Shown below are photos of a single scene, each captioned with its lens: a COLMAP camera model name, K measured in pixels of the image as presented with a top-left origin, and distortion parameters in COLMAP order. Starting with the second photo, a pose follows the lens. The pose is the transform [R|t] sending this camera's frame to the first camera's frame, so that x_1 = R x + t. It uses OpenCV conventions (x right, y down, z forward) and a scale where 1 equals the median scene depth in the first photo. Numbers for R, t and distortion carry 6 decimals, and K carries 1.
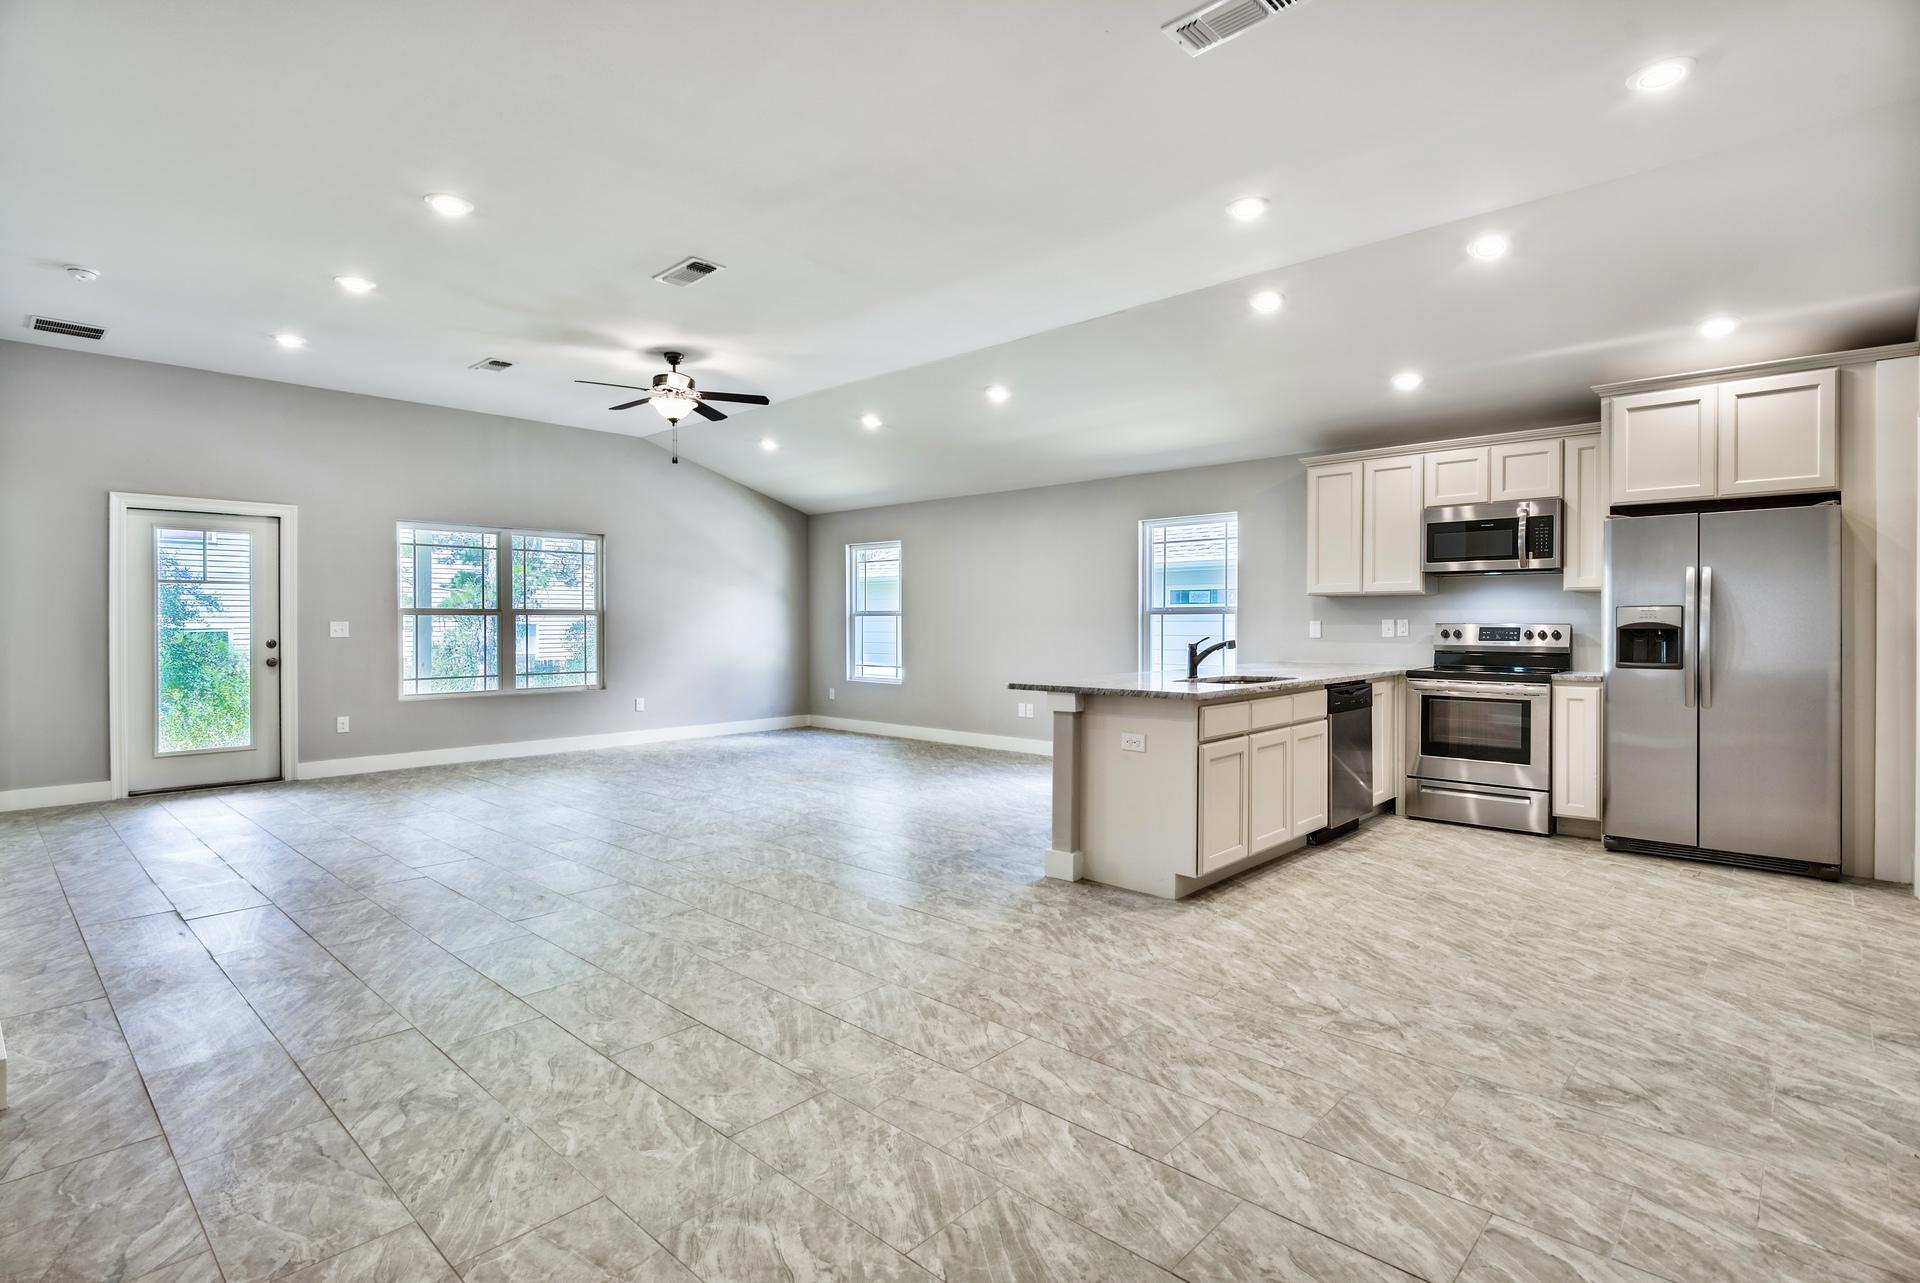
lens RADIAL K [[937.1, 0, 960.0], [0, 937.1, 641.5], [0, 0, 1]] dist [-0.000727, 0.000265]
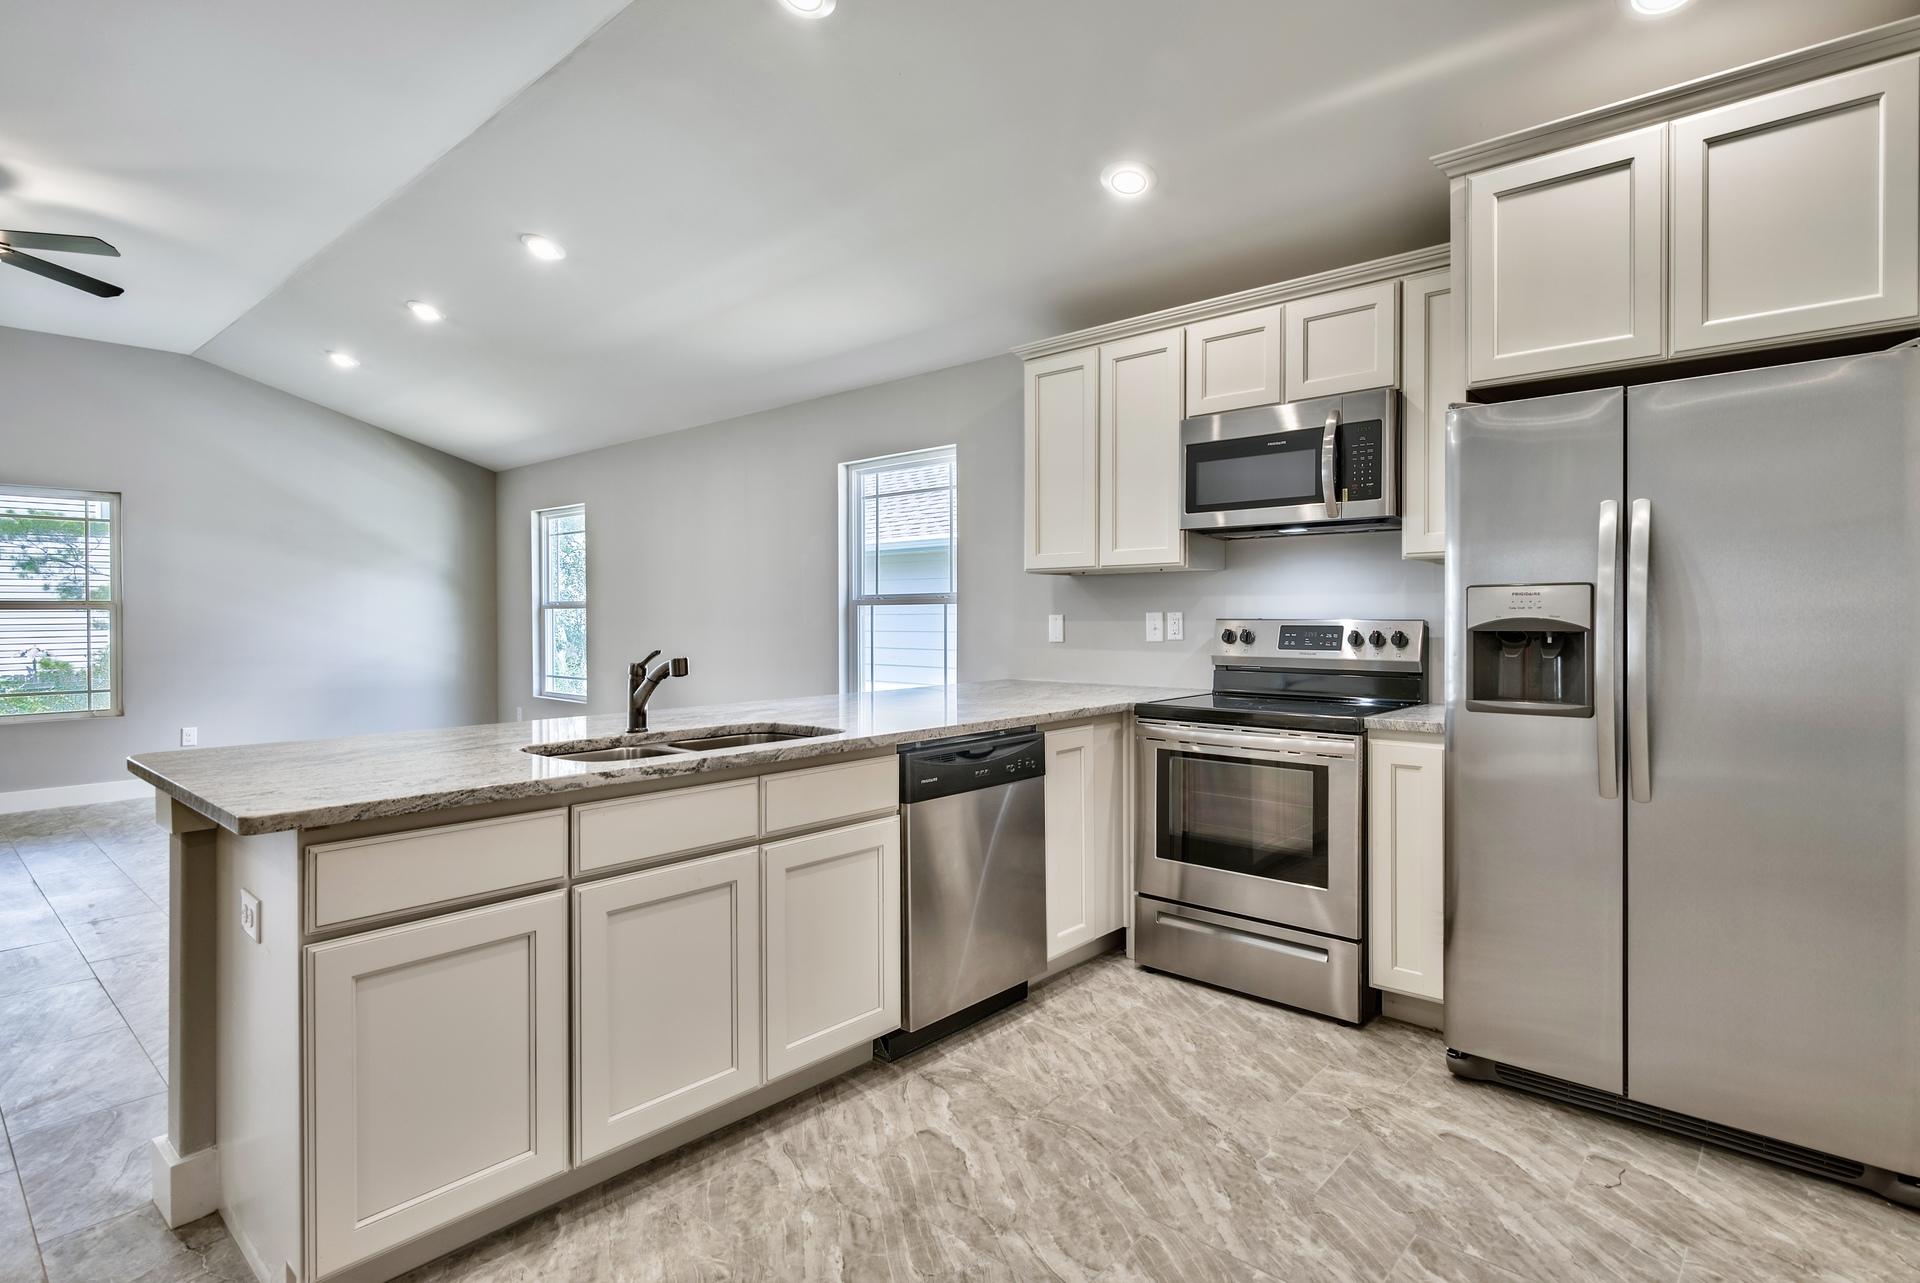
lens RADIAL K [[995.3, 0, 956.6], [0, 995.3, 630.8], [0, 0, 1]] dist [0.014941, -0.000514]
pose [[0.999976, -0.005528, 0.004099, 0.378427], [0.005531, 0.999985, -0.000636, -0.013625], [-0.004095, 0.000659, 0.999991, 0.417036]]
